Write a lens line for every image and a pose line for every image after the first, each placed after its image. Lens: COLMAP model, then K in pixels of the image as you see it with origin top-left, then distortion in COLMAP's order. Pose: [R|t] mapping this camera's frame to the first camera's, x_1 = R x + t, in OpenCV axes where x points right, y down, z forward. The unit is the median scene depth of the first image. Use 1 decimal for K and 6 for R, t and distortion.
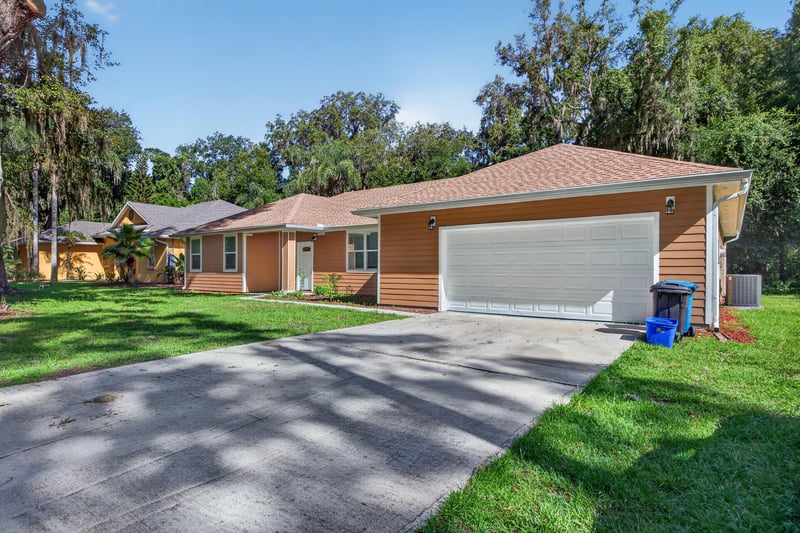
lens RADIAL K [[459.5, 0, 399.5], [0, 459.5, 257.0], [0, 0, 1]] dist [-0.012000, -0.000845]
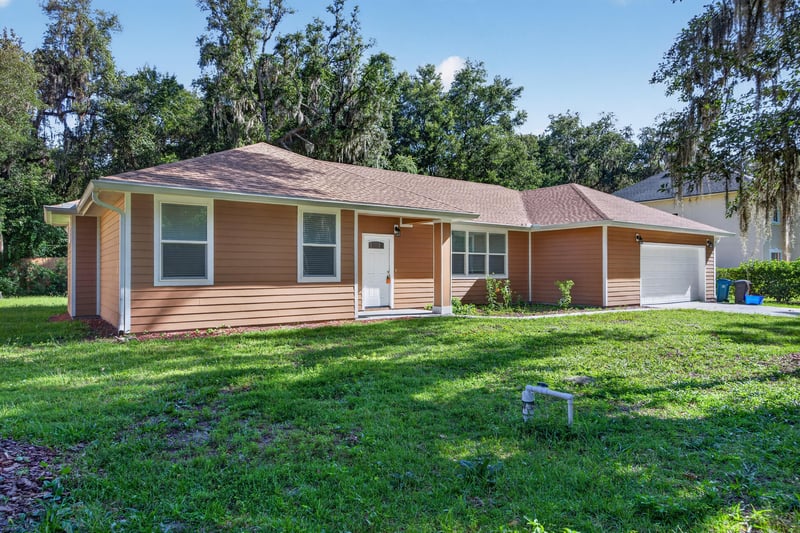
lens RADIAL K [[519.8, 0, 402.0], [0, 519.8, 269.4], [0, 0, 1]] dist [-0.005763, -0.000324]
pose [[0.270082, 0.001657, 0.962836, -1.040612], [-0.024924, 0.999675, 0.005271, 0.014788], [-0.962515, -0.025422, 0.270035, 0.857234]]
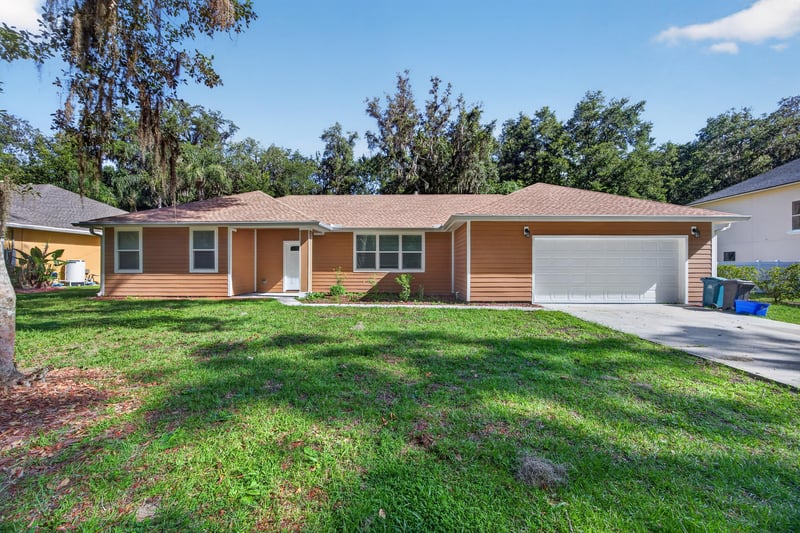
lens RADIAL K [[314.1, 0, 402.0], [0, 314.1, 265.2], [0, 0, 1]] dist [-0.028798, 0.010105]
pose [[0.808021, -0.001002, 0.589153, -0.469374], [-0.015989, 0.999593, 0.023628, -0.000133], [-0.588937, -0.028511, 0.807676, 0.363340]]
